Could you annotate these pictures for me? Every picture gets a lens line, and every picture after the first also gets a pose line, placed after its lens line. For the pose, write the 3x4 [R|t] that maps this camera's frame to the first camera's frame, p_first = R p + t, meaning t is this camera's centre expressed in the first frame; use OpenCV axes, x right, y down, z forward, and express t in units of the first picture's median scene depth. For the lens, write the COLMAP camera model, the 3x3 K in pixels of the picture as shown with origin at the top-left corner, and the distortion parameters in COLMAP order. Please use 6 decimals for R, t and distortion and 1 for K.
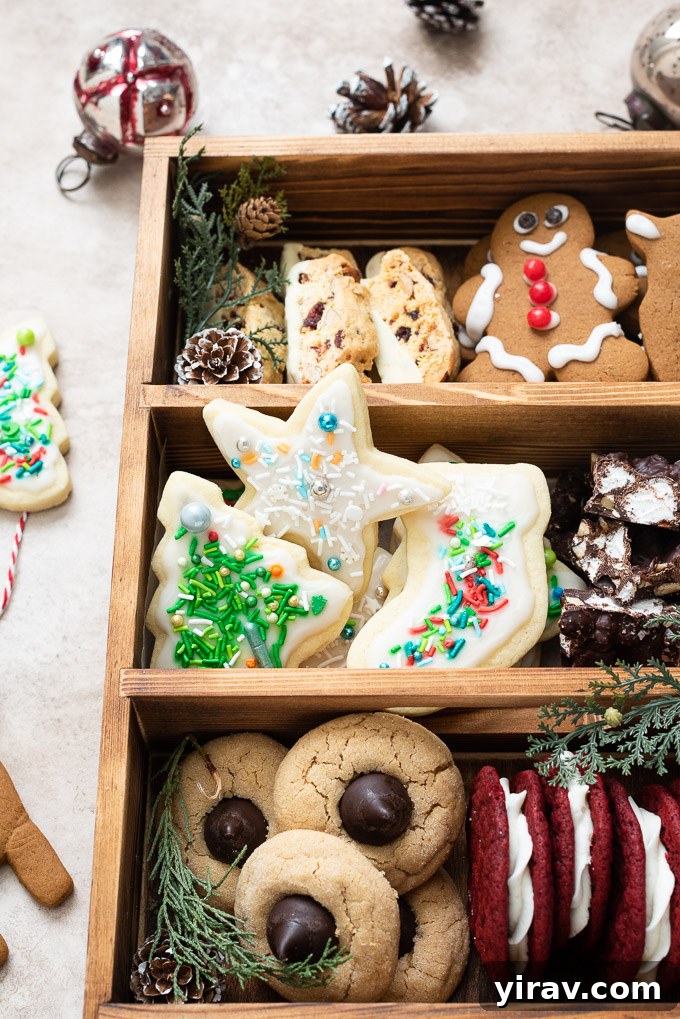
lens RADIAL K [[1832.4, 0, 320.5], [0, 1832.4, 495.3], [0, 0, 1]] dist [0.018328, 0.000000]
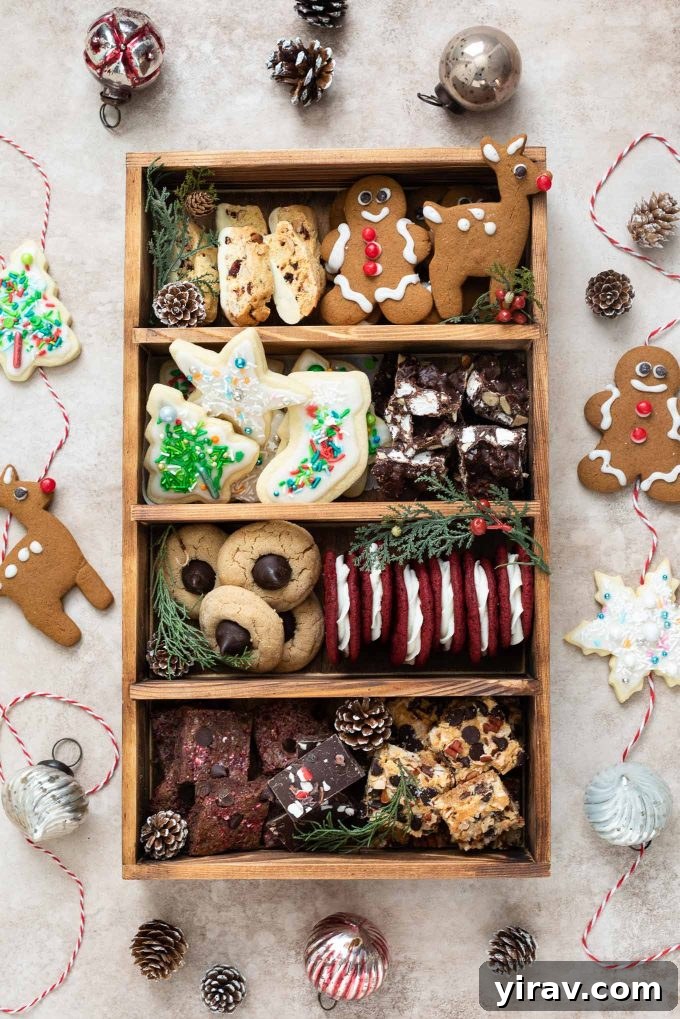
lens RADIAL K [[1600.2, 0, 342.9], [0, 1600.2, 507.5], [0, 0, 1]] dist [0.019683, 0.000000]
pose [[0.999897, -0.014093, 0.002697, 0.094742], [0.011887, 0.918883, 0.394352, -0.509746], [-0.008036, -0.394279, 0.918956, -0.455740]]
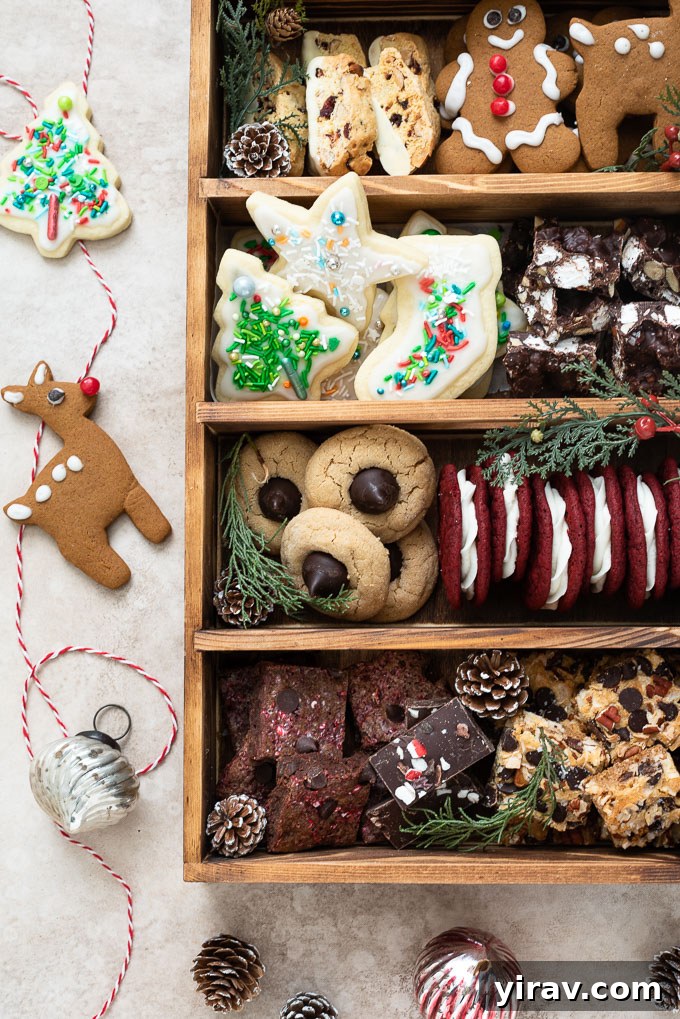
lens RADIAL K [[1600.2, 0, 338.9], [0, 1600.2, 508.0], [0, 0, 1]] dist [0.019683, 0.000000]
pose [[0.999798, -0.011147, -0.016735, 0.021947], [0.016673, 0.924816, 0.380049, -0.290860], [0.011240, -0.380251, 0.924815, -0.183262]]
